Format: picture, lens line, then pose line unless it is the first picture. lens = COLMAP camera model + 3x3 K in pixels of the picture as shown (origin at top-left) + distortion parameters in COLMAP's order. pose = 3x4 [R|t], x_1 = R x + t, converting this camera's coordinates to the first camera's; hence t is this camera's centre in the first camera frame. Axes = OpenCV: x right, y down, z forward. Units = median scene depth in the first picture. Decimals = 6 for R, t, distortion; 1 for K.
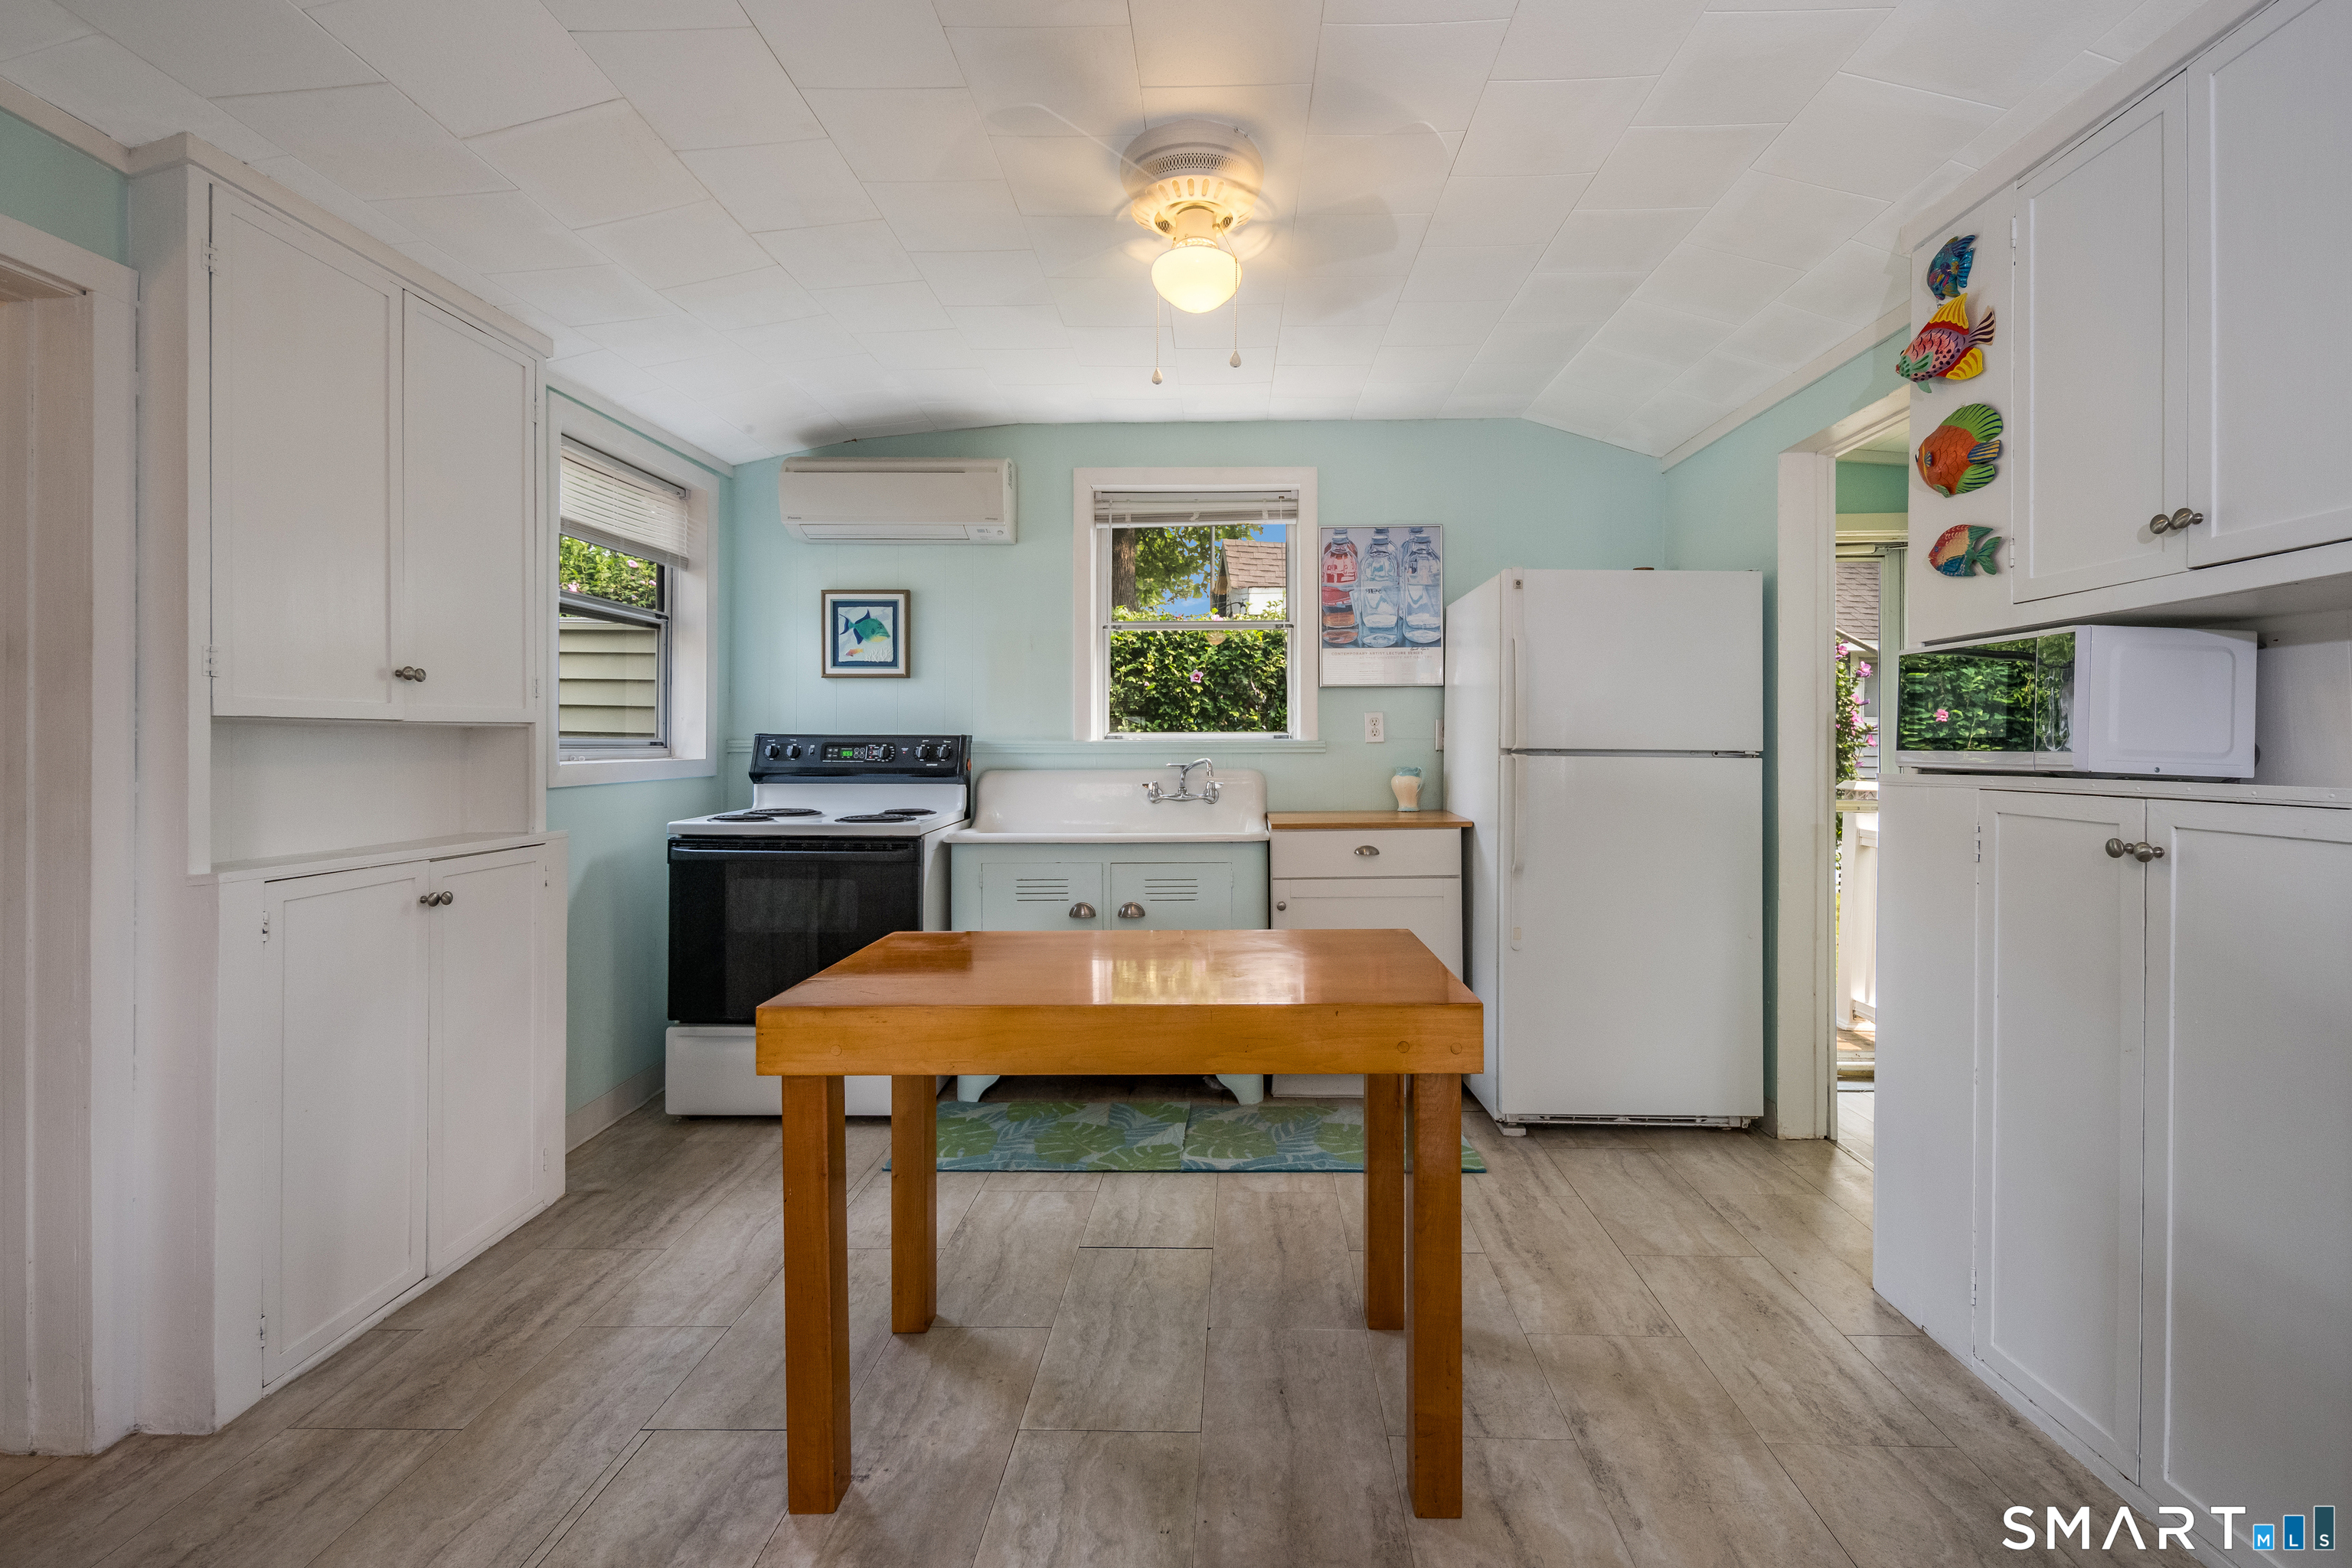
lens RADIAL K [[996.6, 0, 1181.3], [0, 996.6, 727.1], [0, 0, 1]] dist [0.001427, -0.000038]
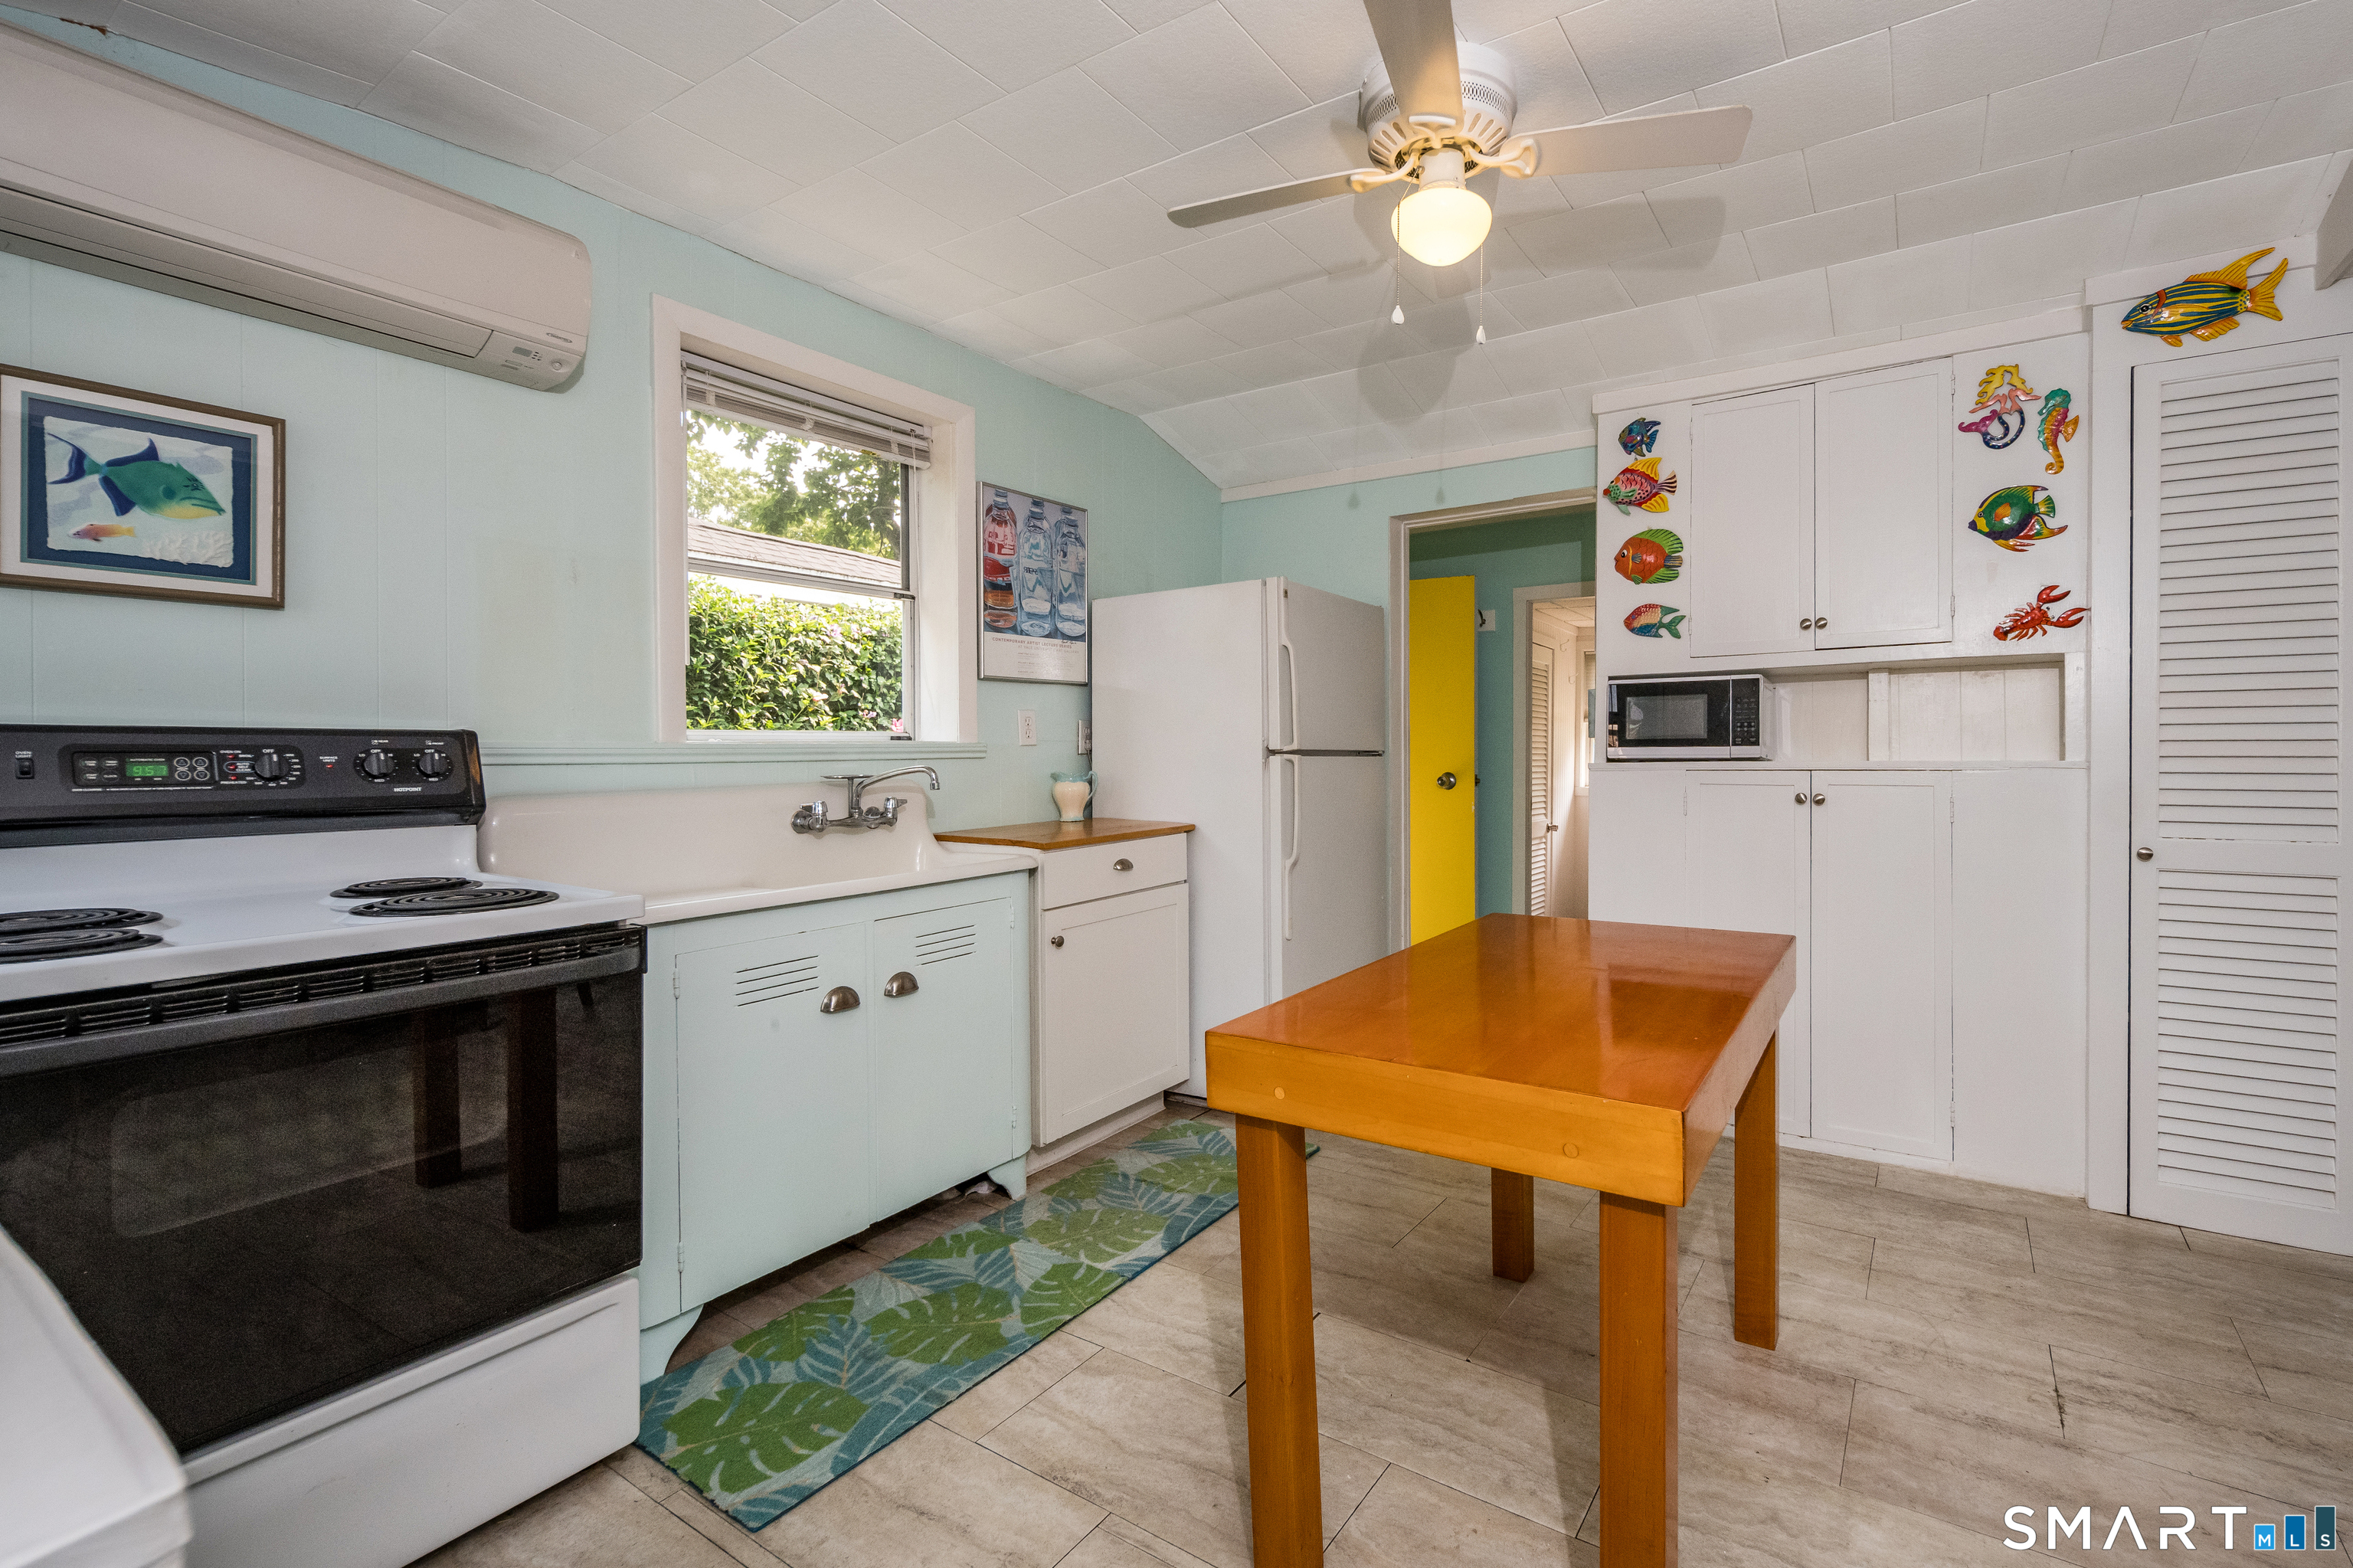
lens RADIAL K [[1052.6, 0, 1237.8], [0, 1052.6, 757.5], [0, 0, 1]] dist [-0.000281, -0.000305]
pose [[0.496239, -0.009361, 0.868136, -0.515914], [-0.008915, 0.999834, 0.015878, 0.010057], [-0.868140, -0.015619, 0.496073, 0.385982]]
